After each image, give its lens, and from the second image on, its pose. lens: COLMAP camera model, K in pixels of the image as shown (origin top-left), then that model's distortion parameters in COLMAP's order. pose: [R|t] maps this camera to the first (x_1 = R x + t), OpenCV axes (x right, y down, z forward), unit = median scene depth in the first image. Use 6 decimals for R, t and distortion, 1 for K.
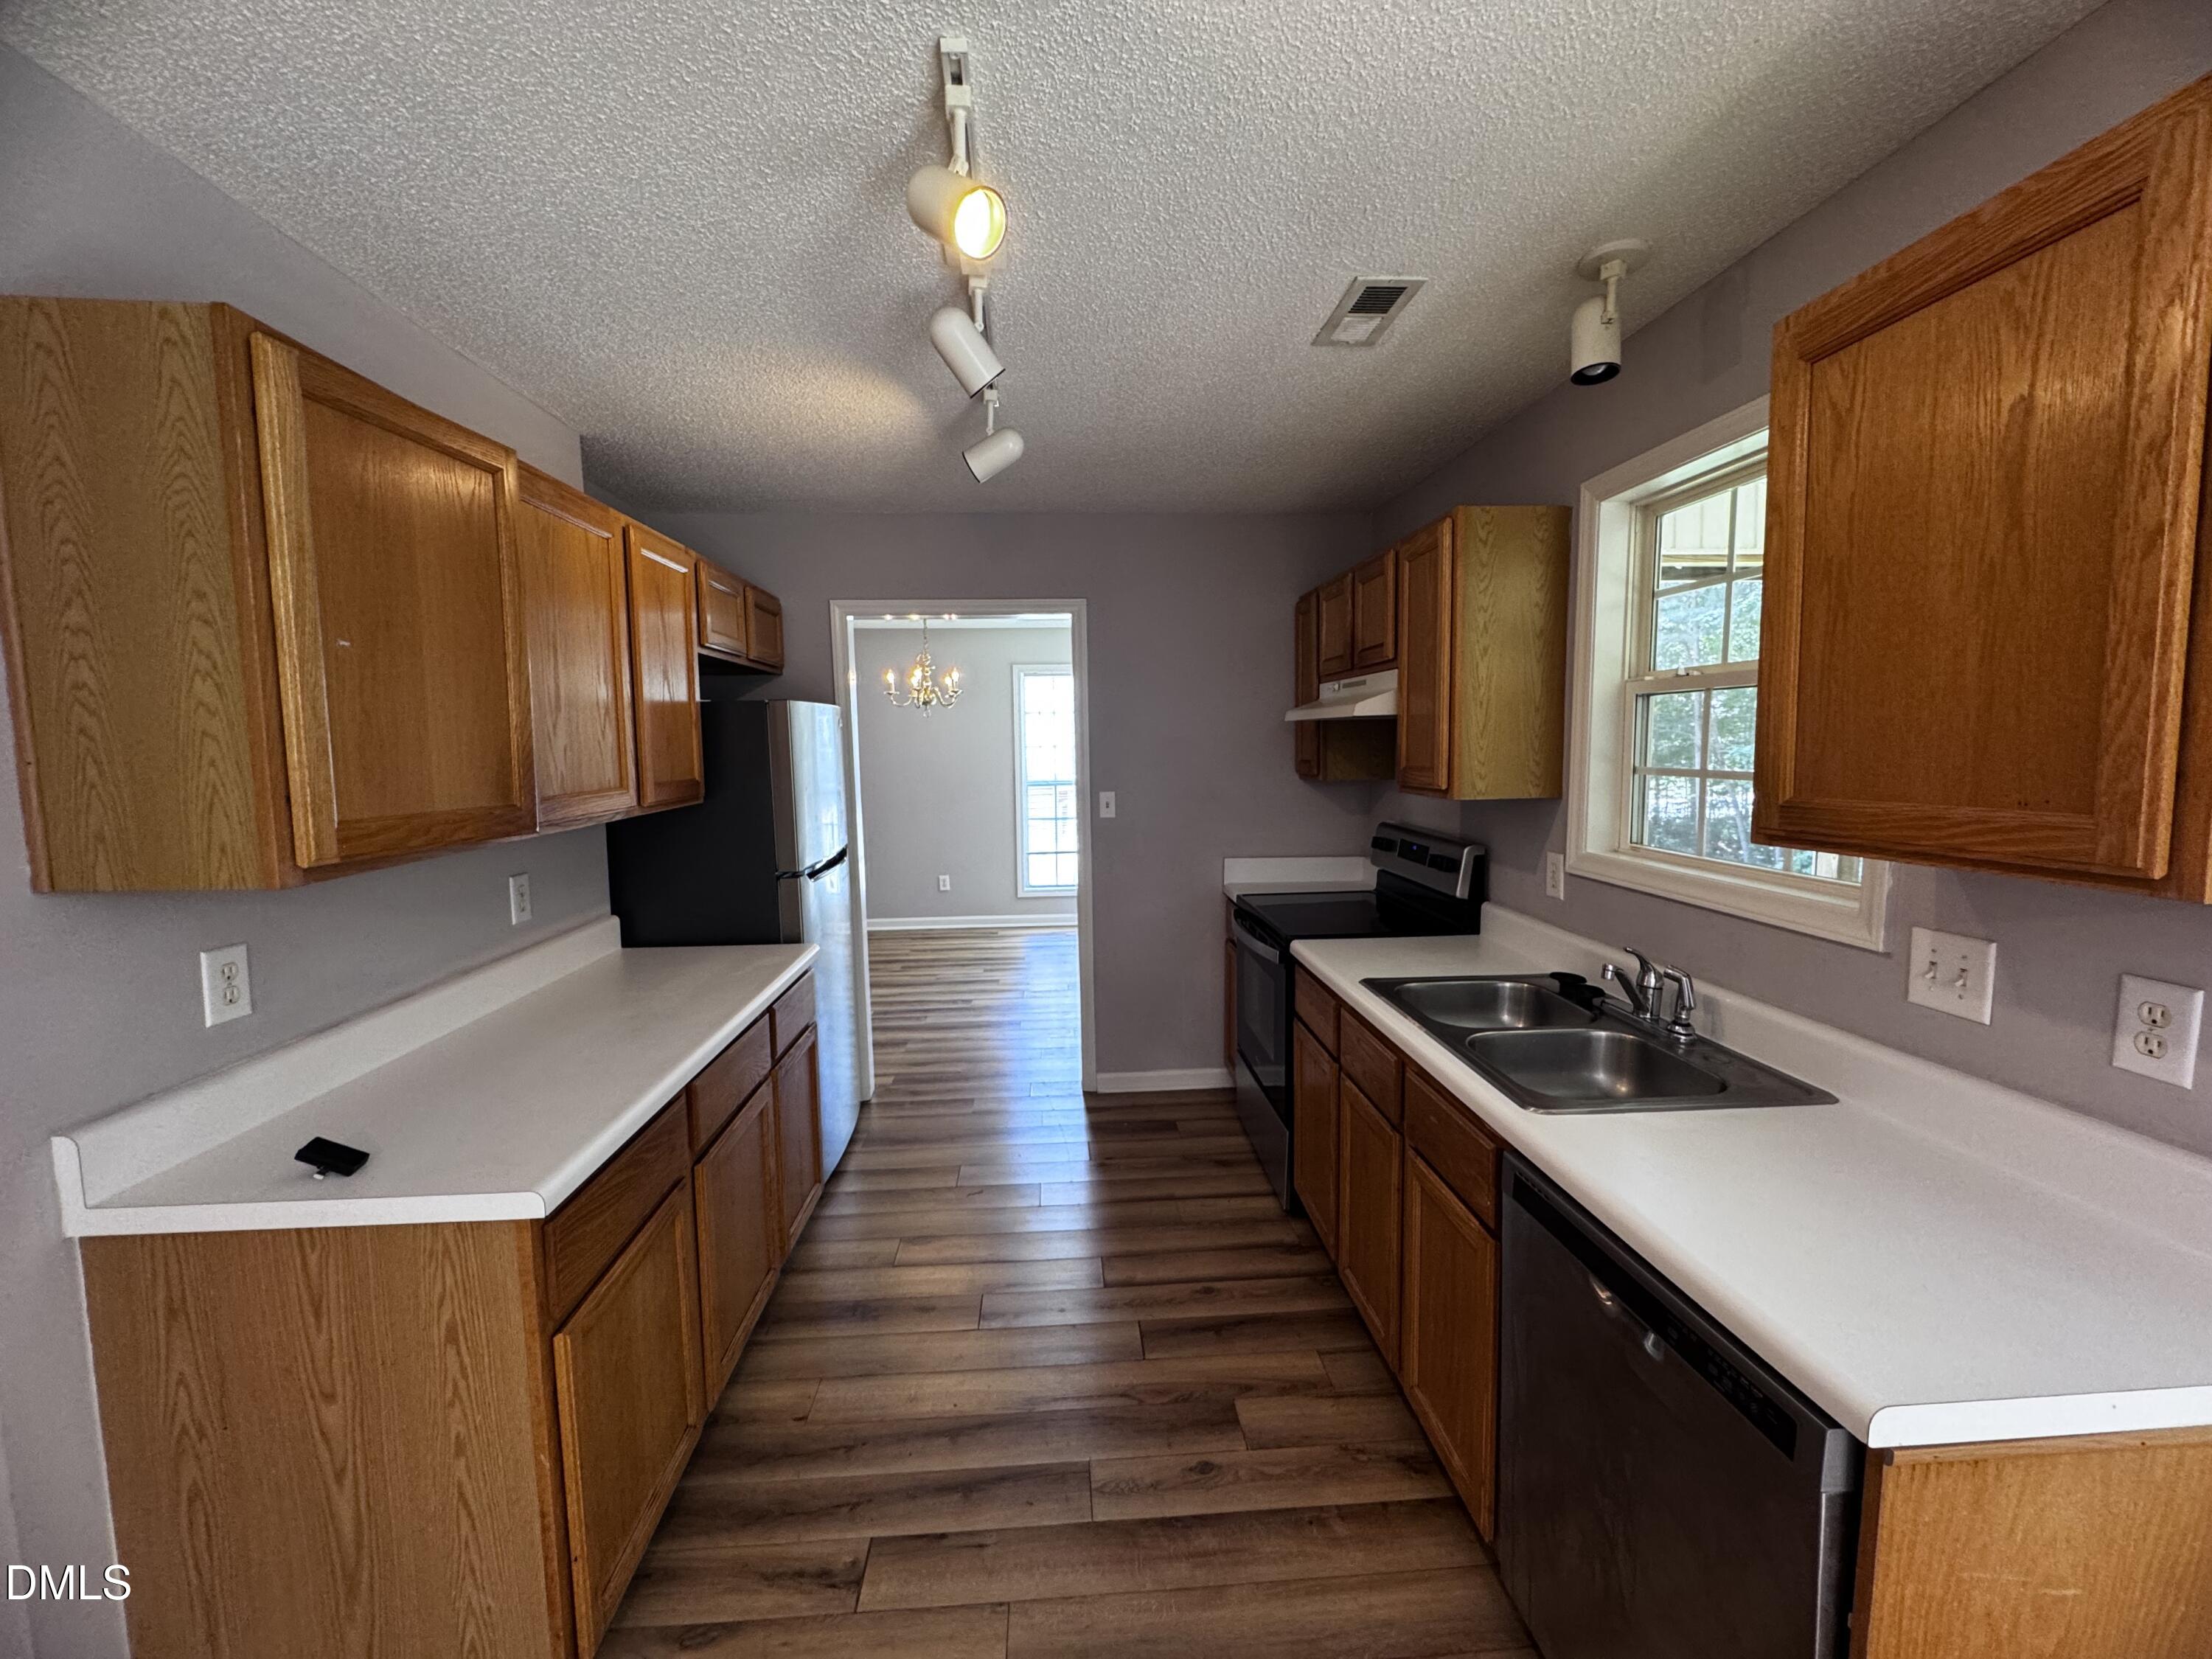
lens RADIAL K [[879.8, 0, 1106.0], [0, 879.8, 829.5], [0, 0, 1]] dist [-0.003242, -0.000138]
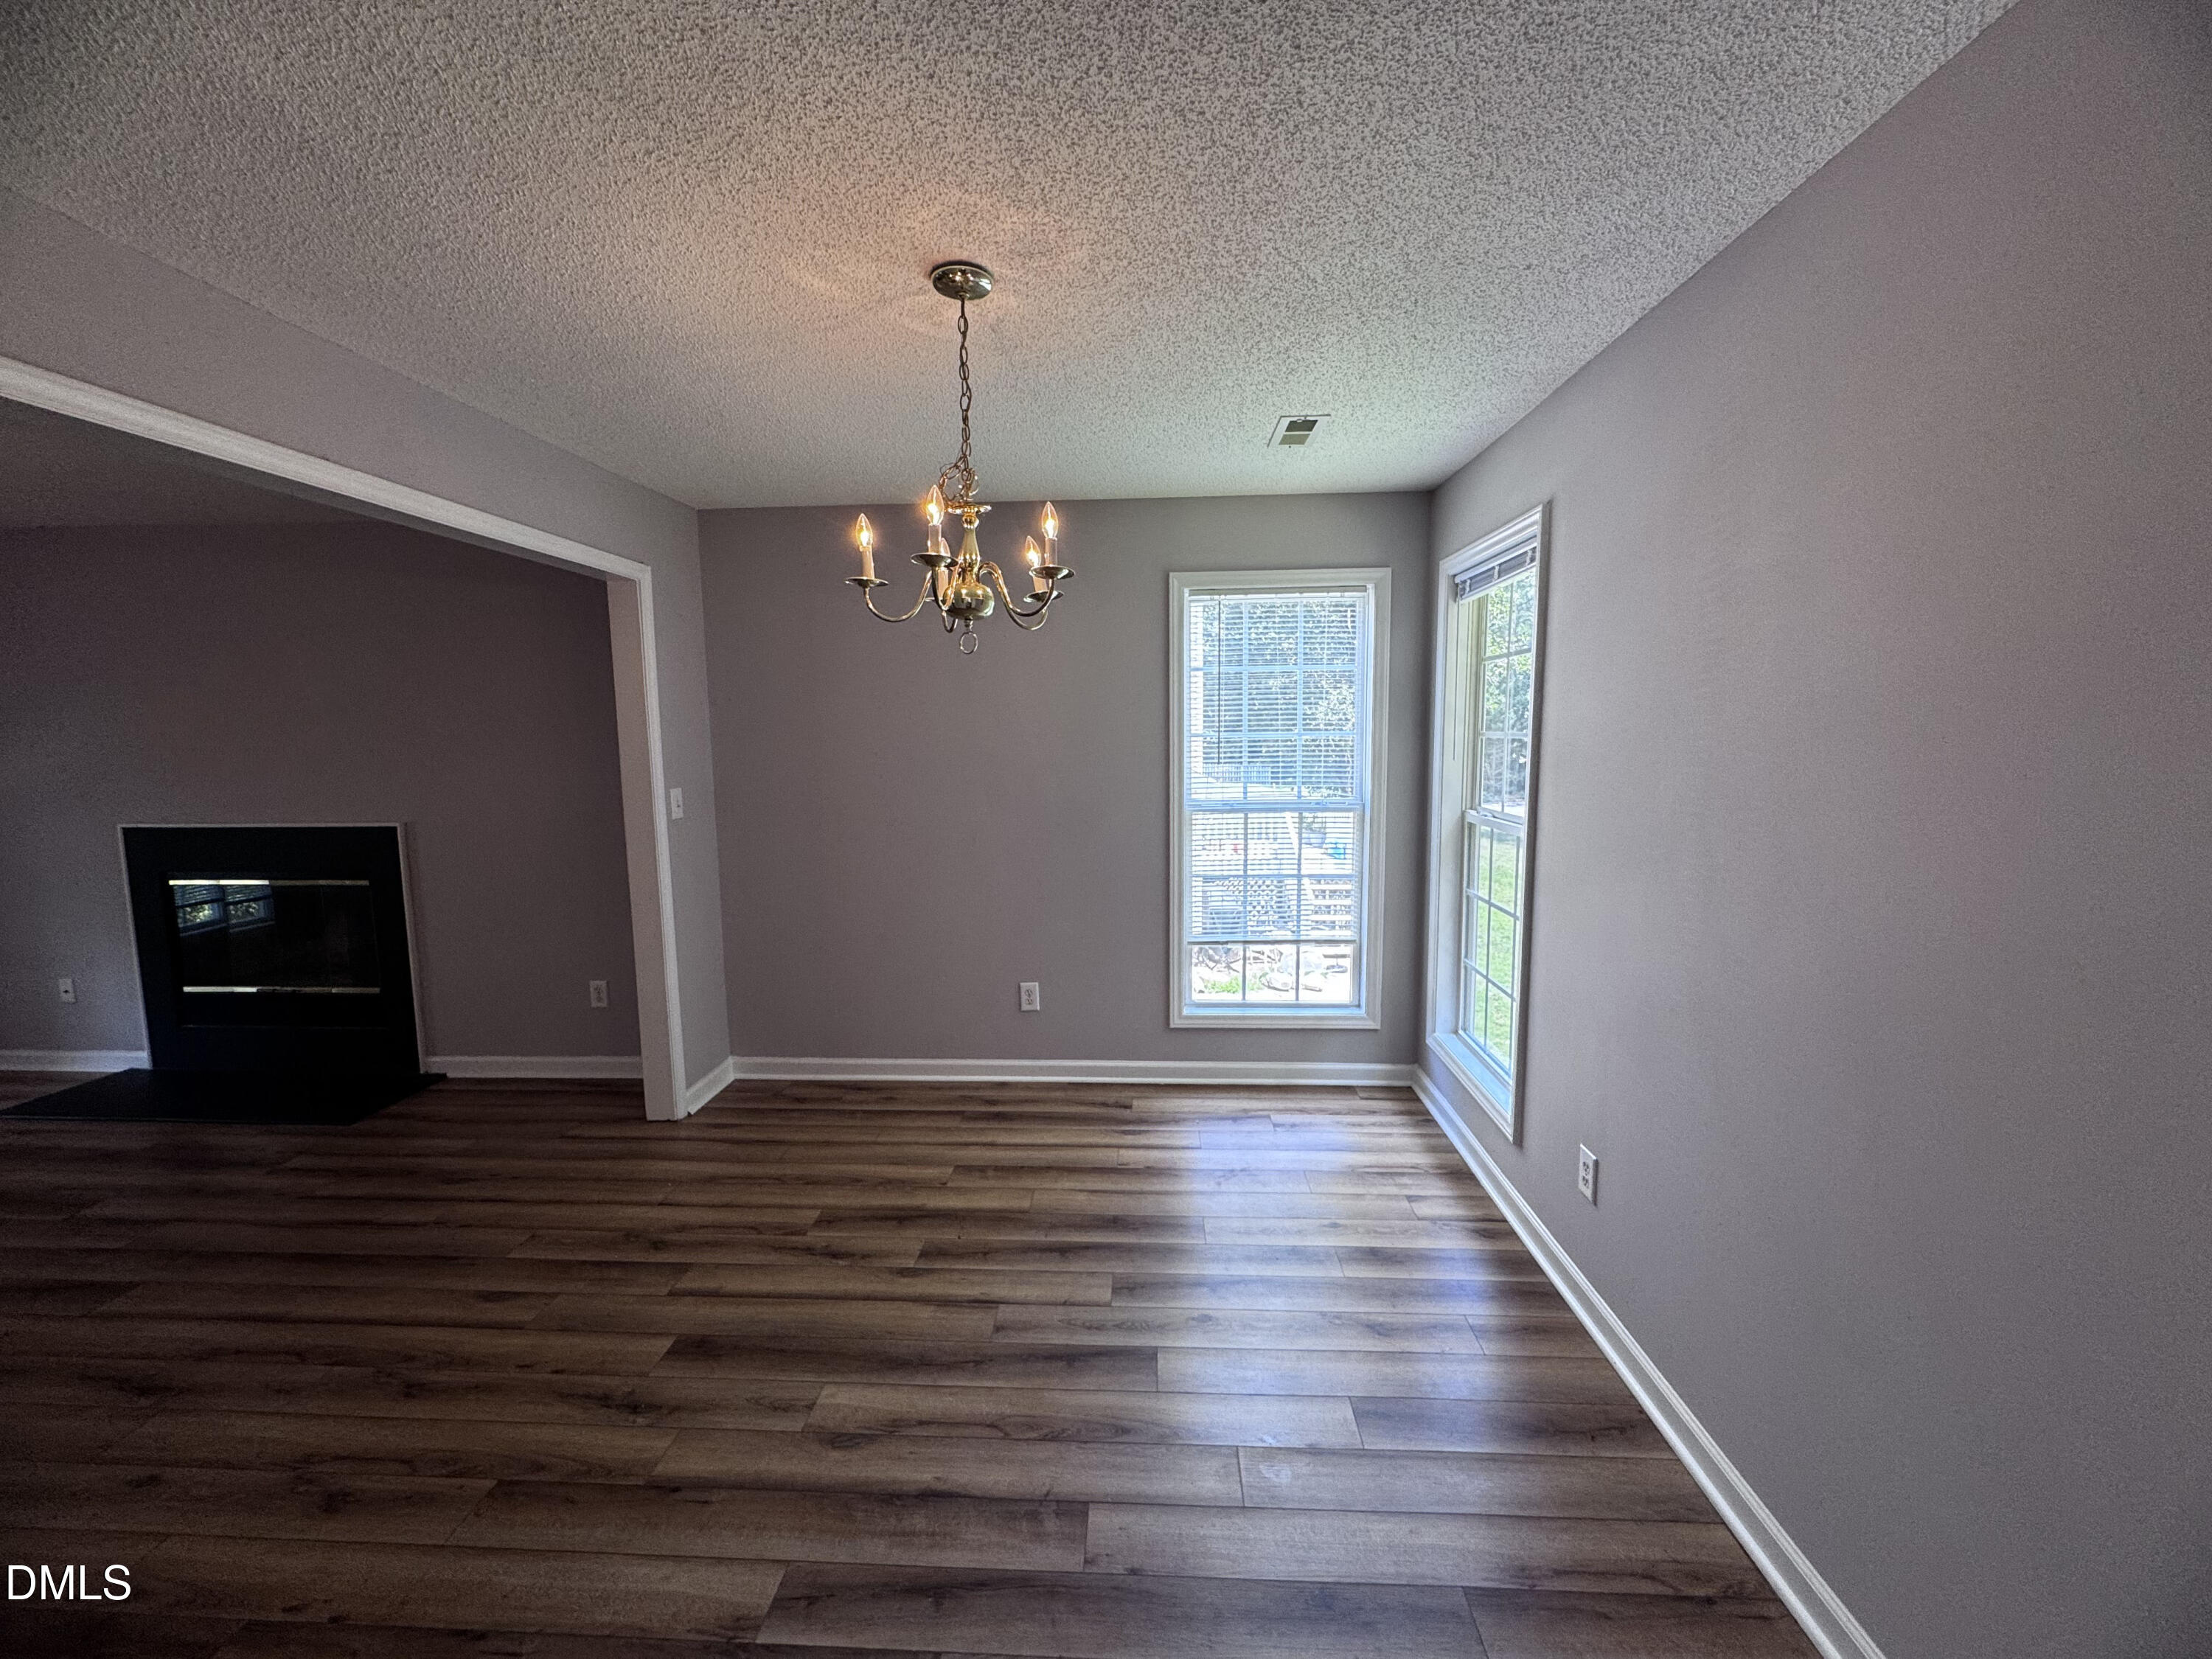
lens RADIAL K [[879.8, 0, 1106.0], [0, 879.8, 829.5], [0, 0, 1]] dist [-0.003242, -0.000138]
pose [[0.993257, 0.015779, -0.114852, -0.154898], [-0.013878, 0.999753, 0.017333, -0.092780], [0.115097, -0.015622, 0.993231, 0.939994]]
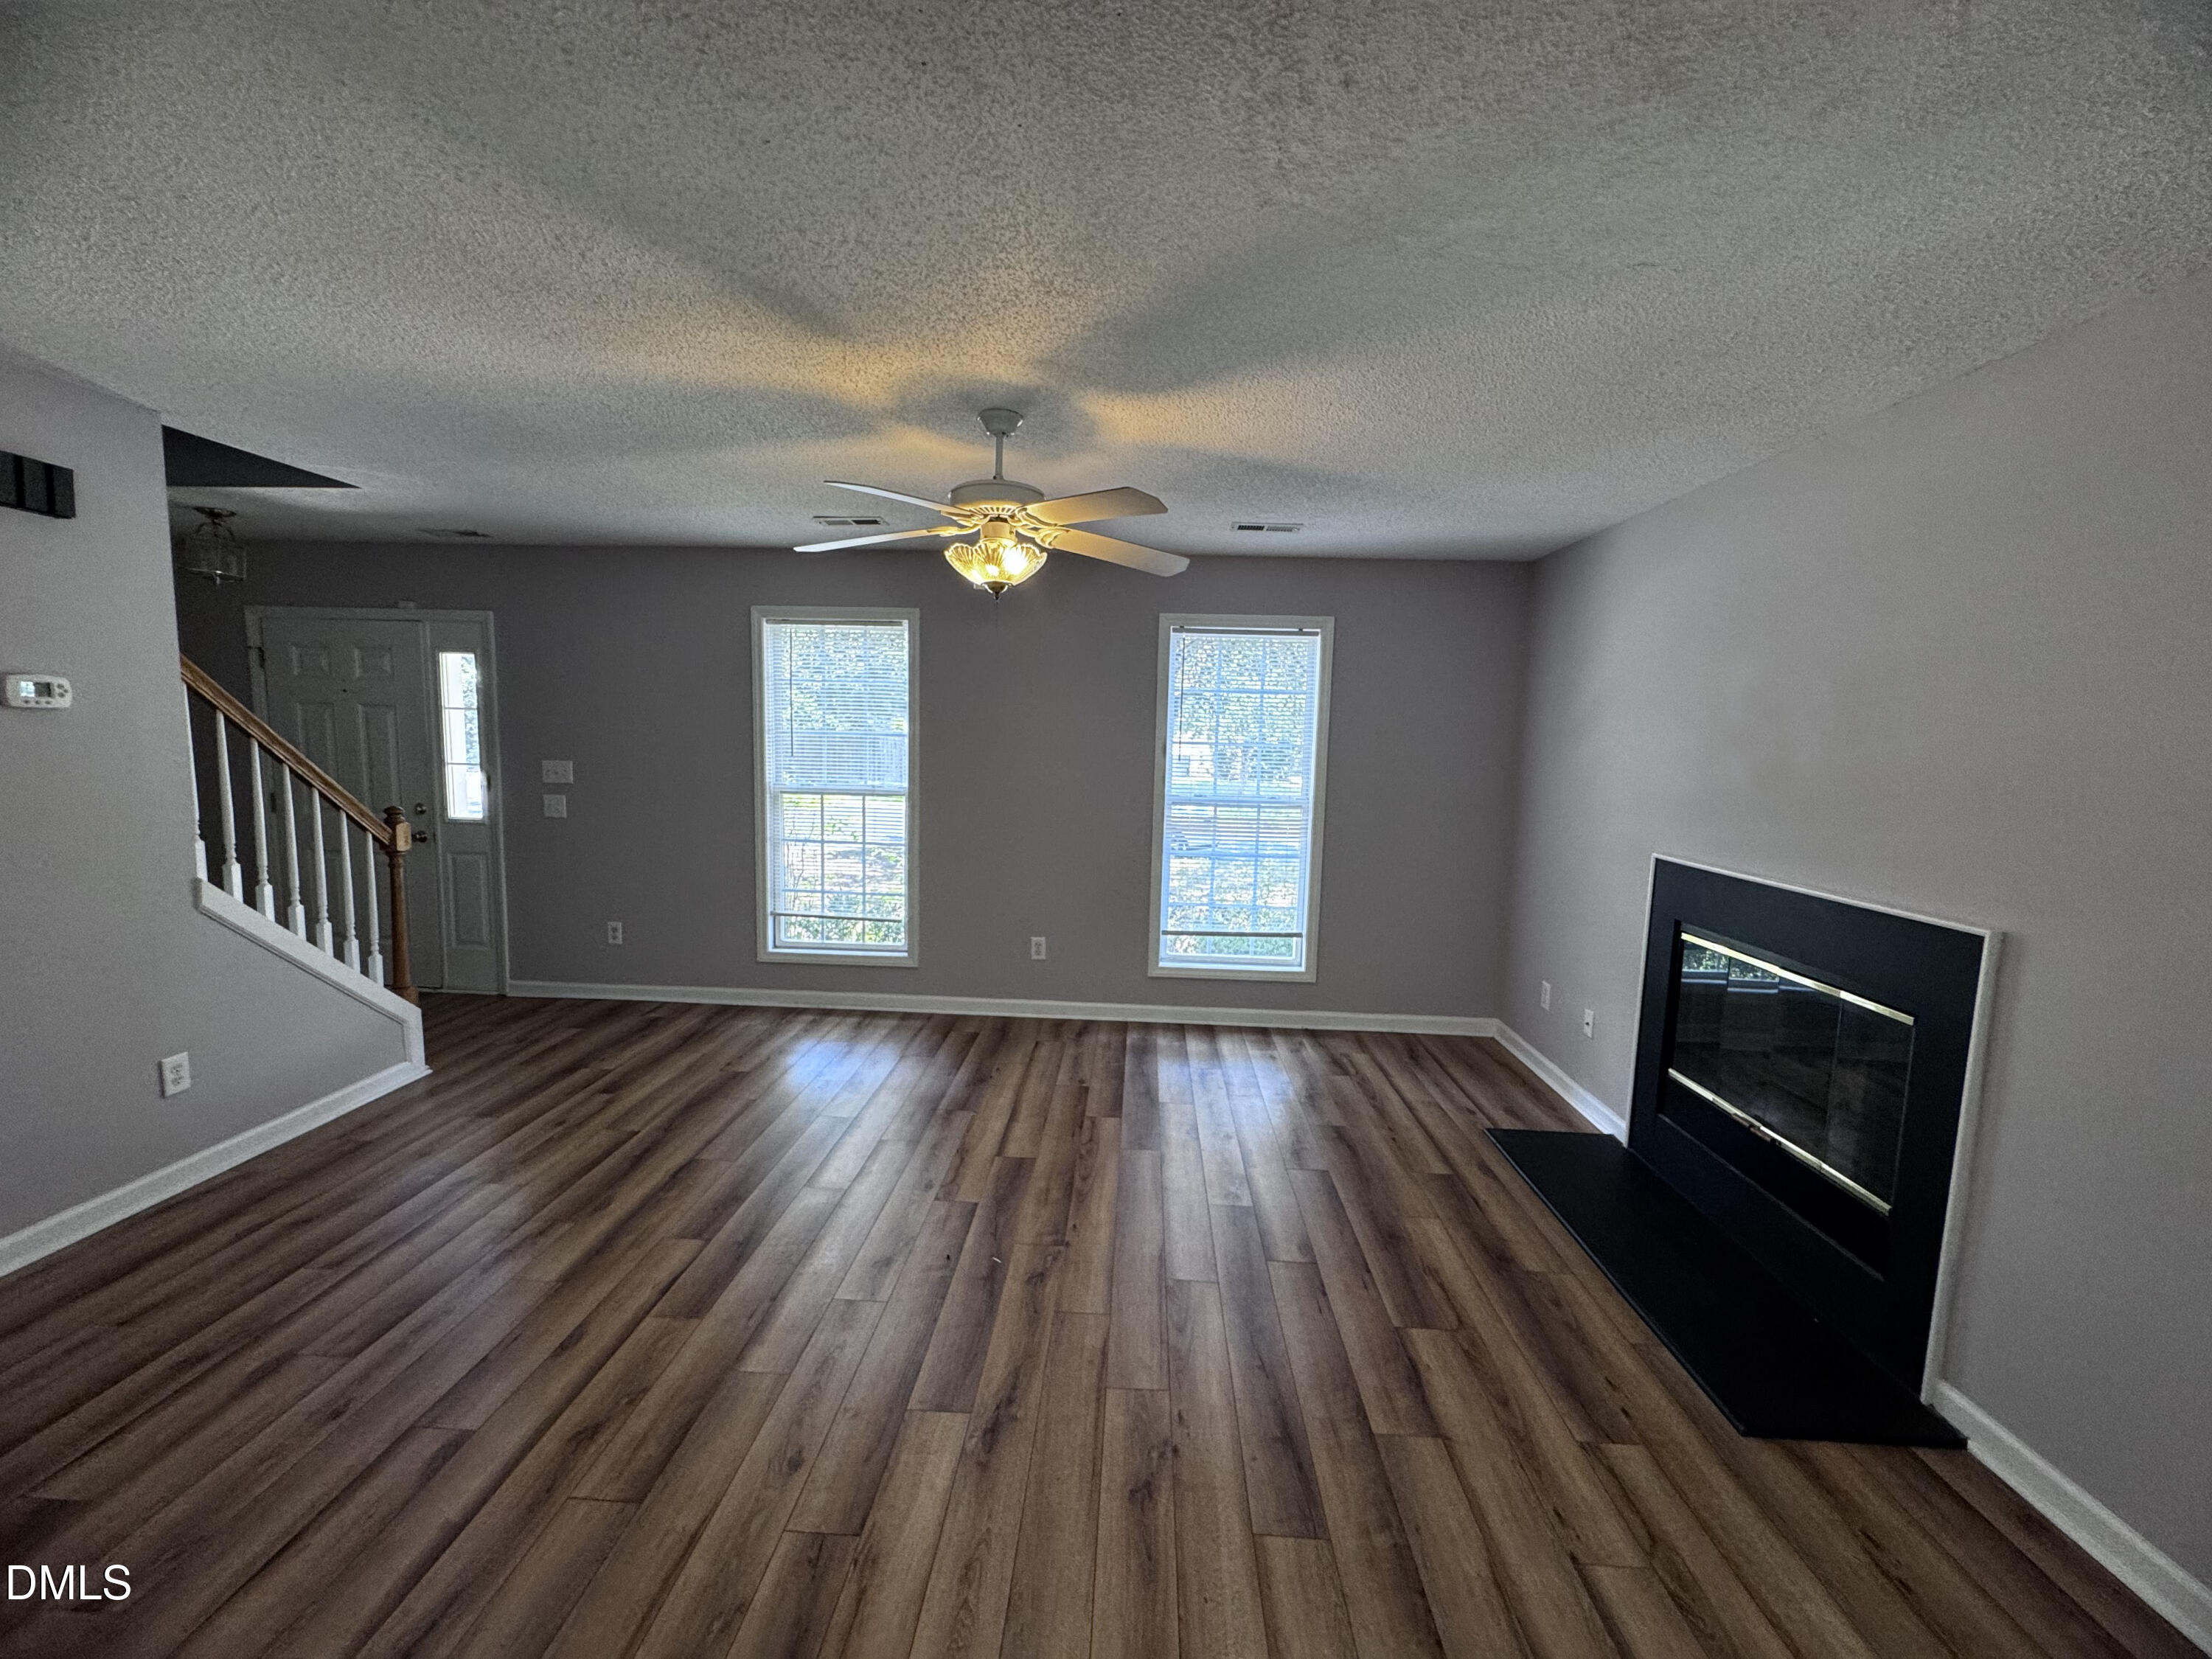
lens RADIAL K [[879.8, 0, 1106.0], [0, 879.8, 829.5], [0, 0, 1]] dist [-0.003242, -0.000138]
pose [[-0.111166, 0.112629, -0.987399, -0.526928], [-0.122896, 0.984373, 0.126120, -0.130395], [0.986174, 0.135368, -0.095587, 1.384869]]
